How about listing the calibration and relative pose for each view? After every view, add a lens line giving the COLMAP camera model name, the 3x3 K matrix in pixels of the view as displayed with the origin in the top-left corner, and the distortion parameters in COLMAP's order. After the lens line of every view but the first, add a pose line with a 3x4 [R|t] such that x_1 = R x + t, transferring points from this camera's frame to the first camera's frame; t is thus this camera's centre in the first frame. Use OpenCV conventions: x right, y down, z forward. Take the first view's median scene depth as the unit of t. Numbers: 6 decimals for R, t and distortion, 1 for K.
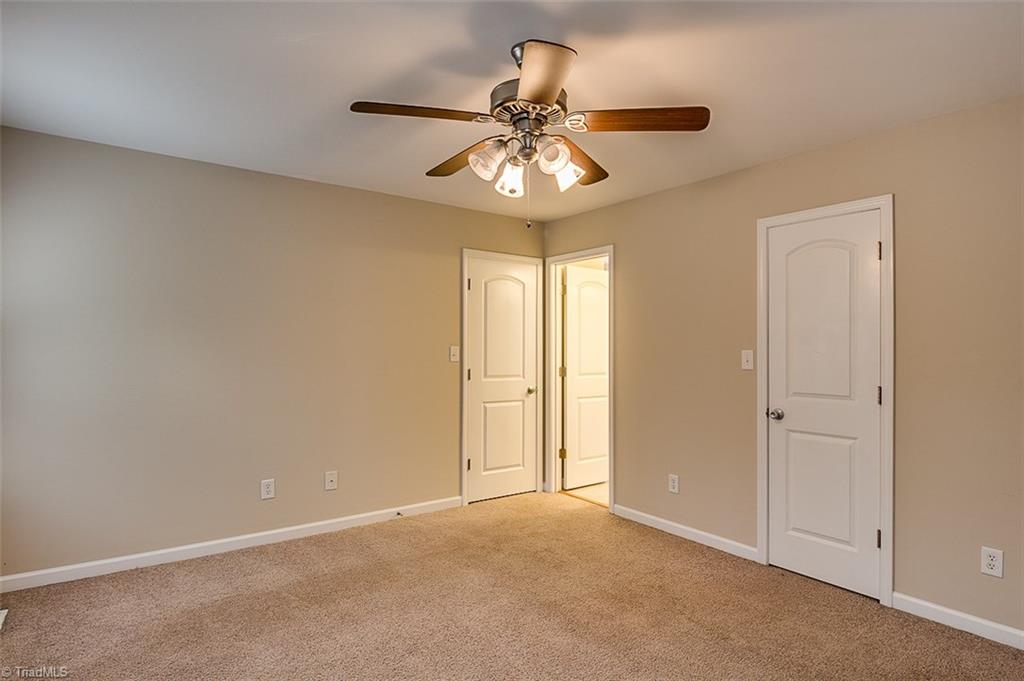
lens RADIAL K [[553.6, 0, 514.0], [0, 553.6, 344.4], [0, 0, 1]] dist [-0.002564, -0.001295]
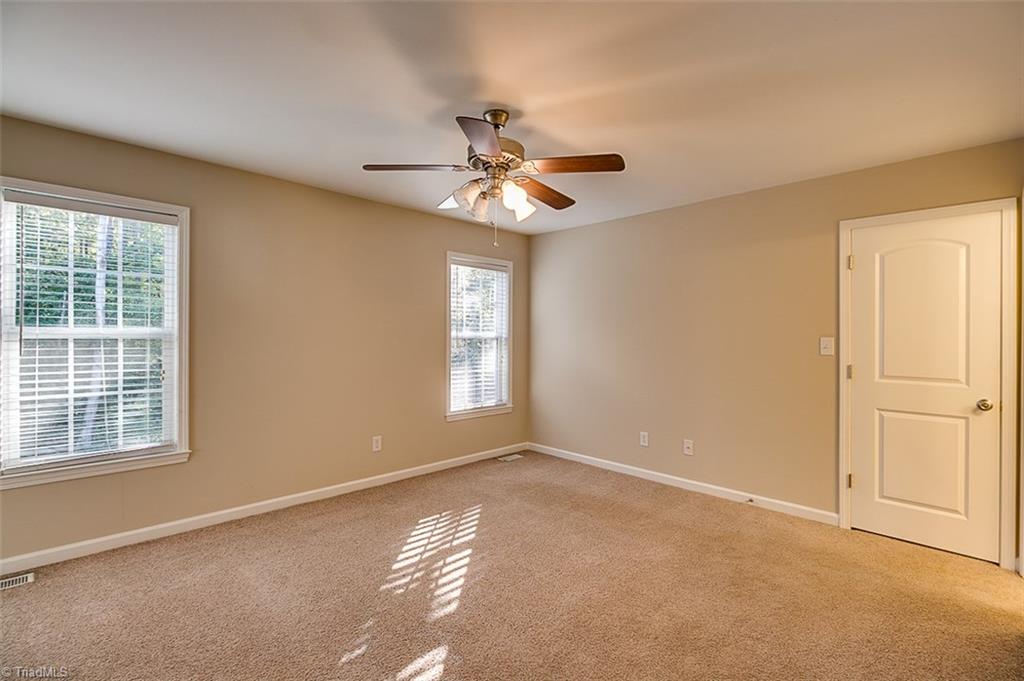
lens RADIAL K [[471.6, 0, 513.7], [0, 471.6, 336.8], [0, 0, 1]] dist [0.014978, -0.005527]
pose [[0.143097, 0.003770, -0.989701, 0.552924], [0.004139, 0.999982, 0.004408, -0.003013], [0.989700, -0.004728, 0.143079, 0.407071]]
